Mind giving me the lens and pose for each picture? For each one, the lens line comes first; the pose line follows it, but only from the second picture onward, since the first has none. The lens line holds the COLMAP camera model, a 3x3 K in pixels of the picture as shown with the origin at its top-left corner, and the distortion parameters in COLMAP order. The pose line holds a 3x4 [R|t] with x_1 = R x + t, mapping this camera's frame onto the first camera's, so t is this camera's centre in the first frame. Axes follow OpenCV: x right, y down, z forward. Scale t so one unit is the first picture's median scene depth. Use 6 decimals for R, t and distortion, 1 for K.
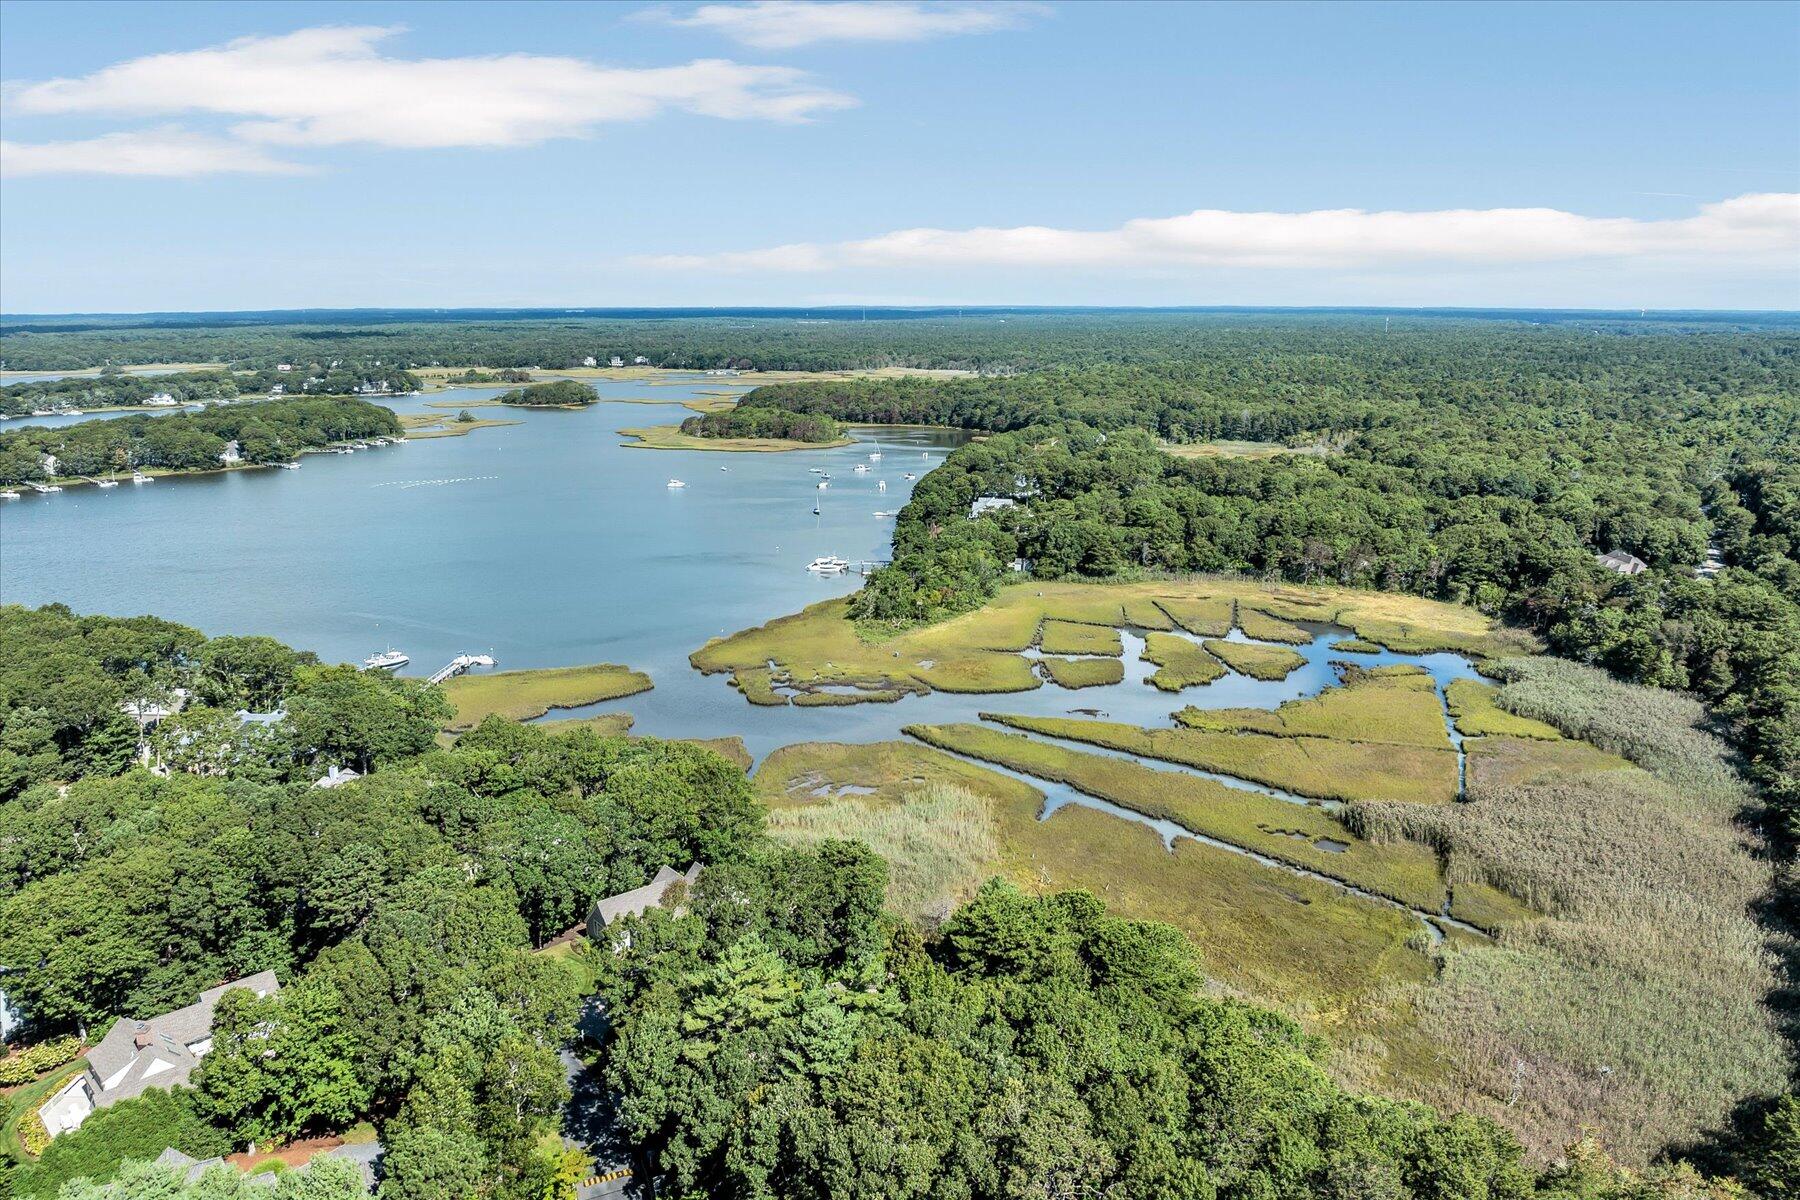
lens RADIAL K [[1306.4, 0, 902.6], [0, 1306.4, 608.1], [0, 0, 1]] dist [-0.042645, 0.009157]
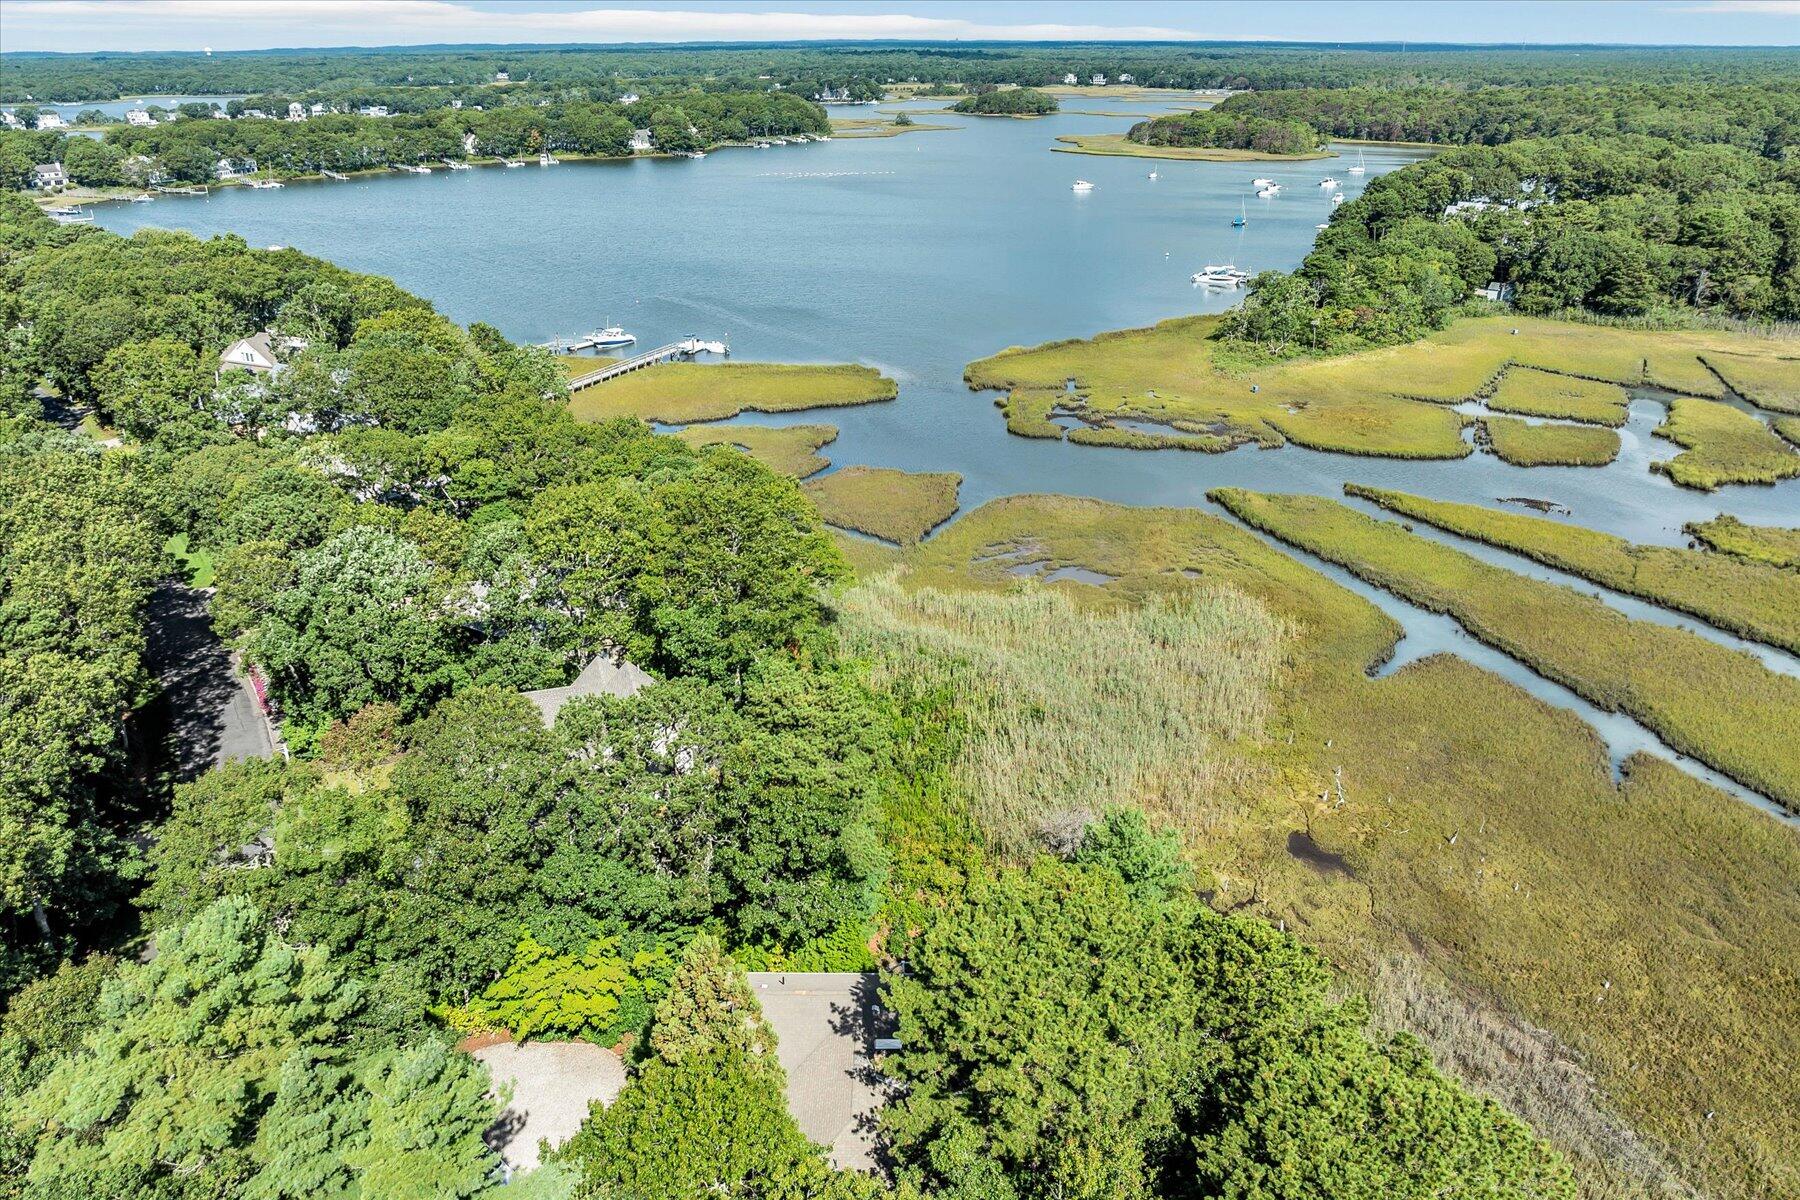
lens RADIAL K [[1306.4, 0, 894.2], [0, 1306.4, 611.2], [0, 0, 1]] dist [-0.042645, 0.009157]
pose [[0.926803, 0.150093, -0.344251, 0.056944], [-0.084764, 0.976612, 0.197598, 0.024469], [0.365857, -0.153954, 0.917849, 0.235716]]
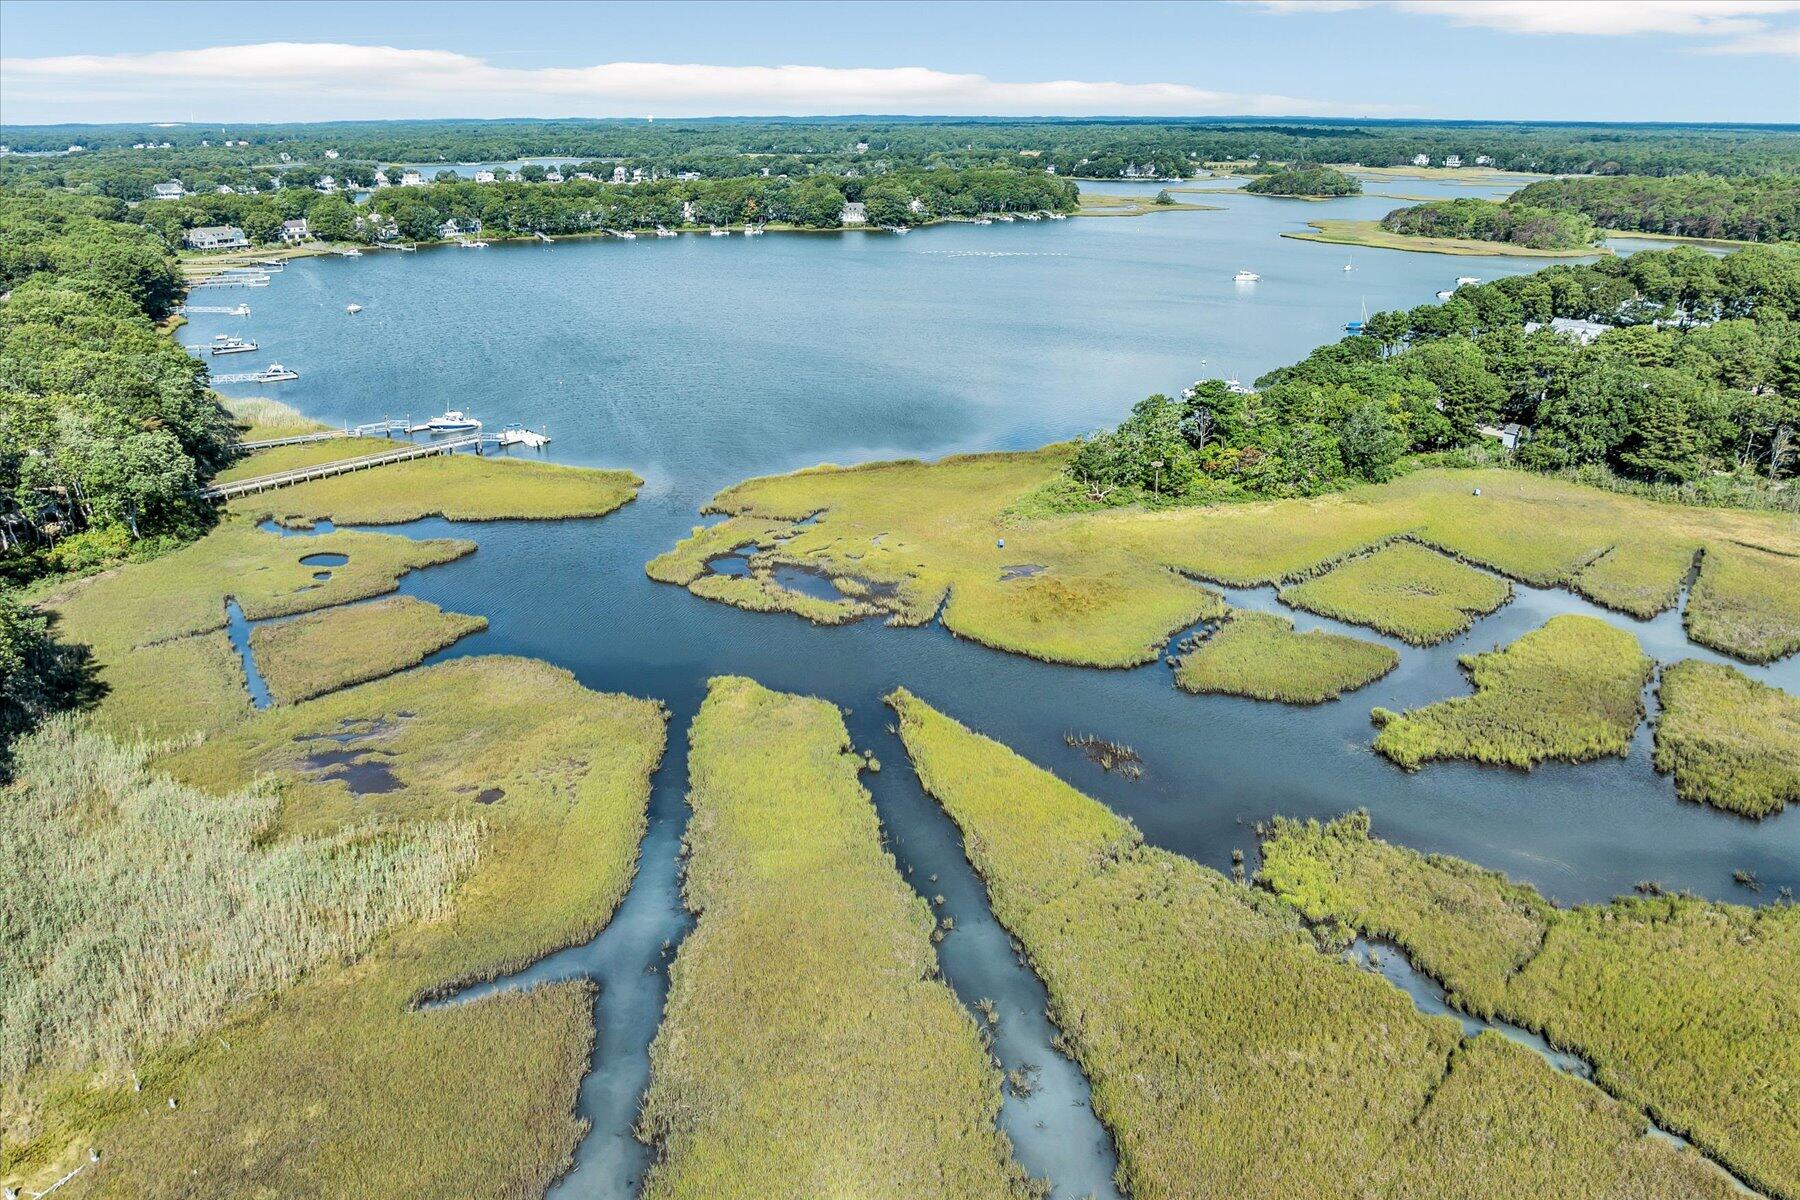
lens RADIAL K [[1306.4, 0, 897.7], [0, 1306.4, 604.4], [0, 0, 1]] dist [-0.042645, 0.009157]
pose [[0.773609, 0.224362, -0.592613, 0.230529], [-0.146783, 0.973231, 0.176849, -0.023473], [0.616428, -0.049826, 0.785833, 0.435367]]
